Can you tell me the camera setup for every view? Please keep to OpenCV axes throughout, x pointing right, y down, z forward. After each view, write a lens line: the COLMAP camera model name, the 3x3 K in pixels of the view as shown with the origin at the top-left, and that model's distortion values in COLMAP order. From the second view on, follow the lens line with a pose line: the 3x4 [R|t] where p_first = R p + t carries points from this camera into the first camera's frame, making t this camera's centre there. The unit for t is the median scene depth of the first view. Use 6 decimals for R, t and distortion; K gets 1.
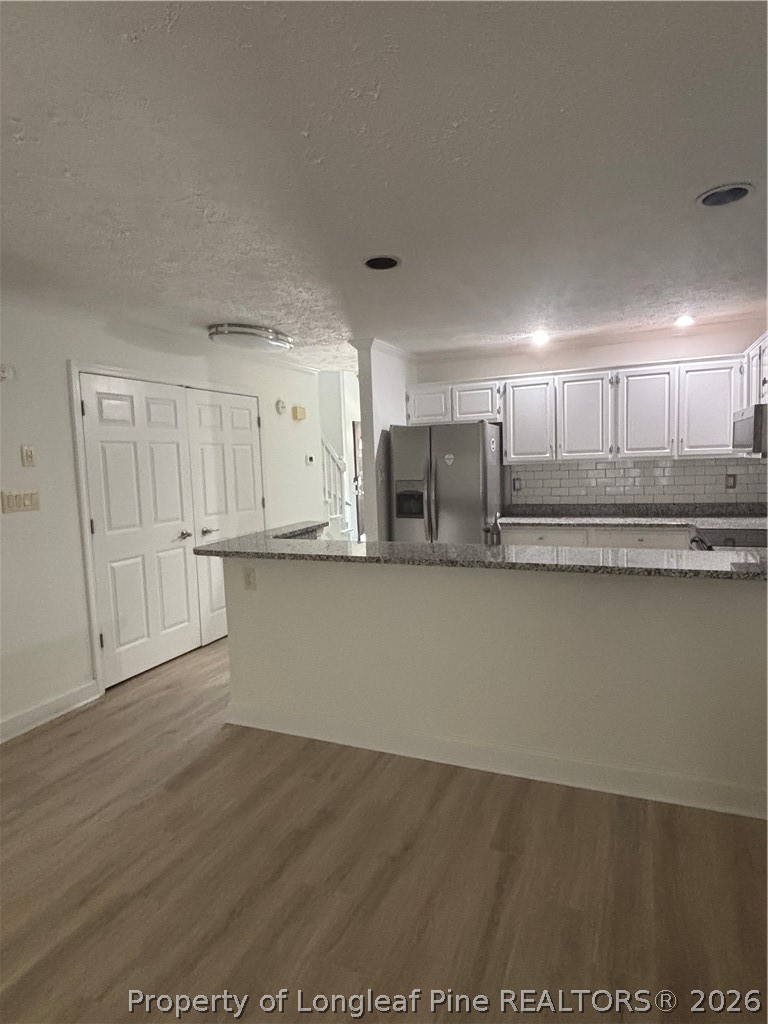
lens RADIAL K [[580.4, 0, 383.7], [0, 580.4, 509.1], [0, 0, 1]] dist [-0.005905, -0.001069]
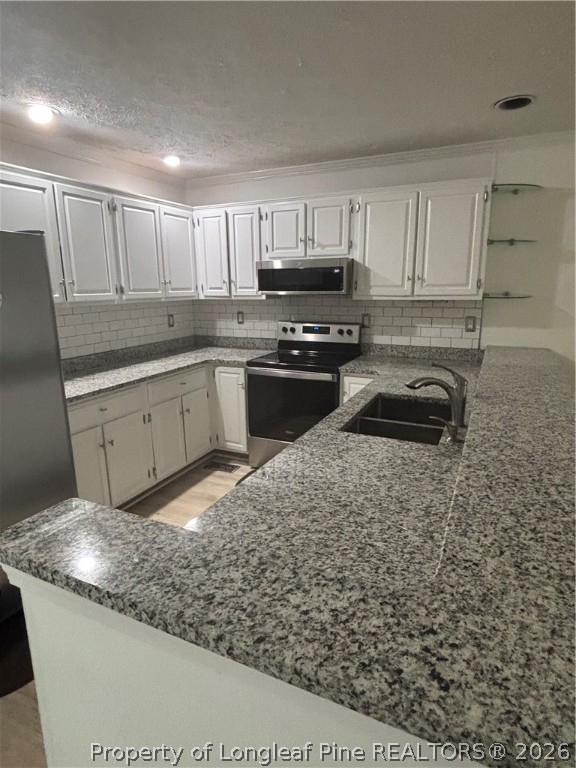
lens RADIAL K [[435.3, 0, 289.6], [0, 435.3, 385.0], [0, 0, 1]] dist [-0.005905, -0.001069]
pose [[0.049720, -0.182024, 0.982036, -0.257145], [0.107799, 0.978487, 0.175908, -0.051010], [-0.992929, 0.097116, 0.068272, 0.724921]]
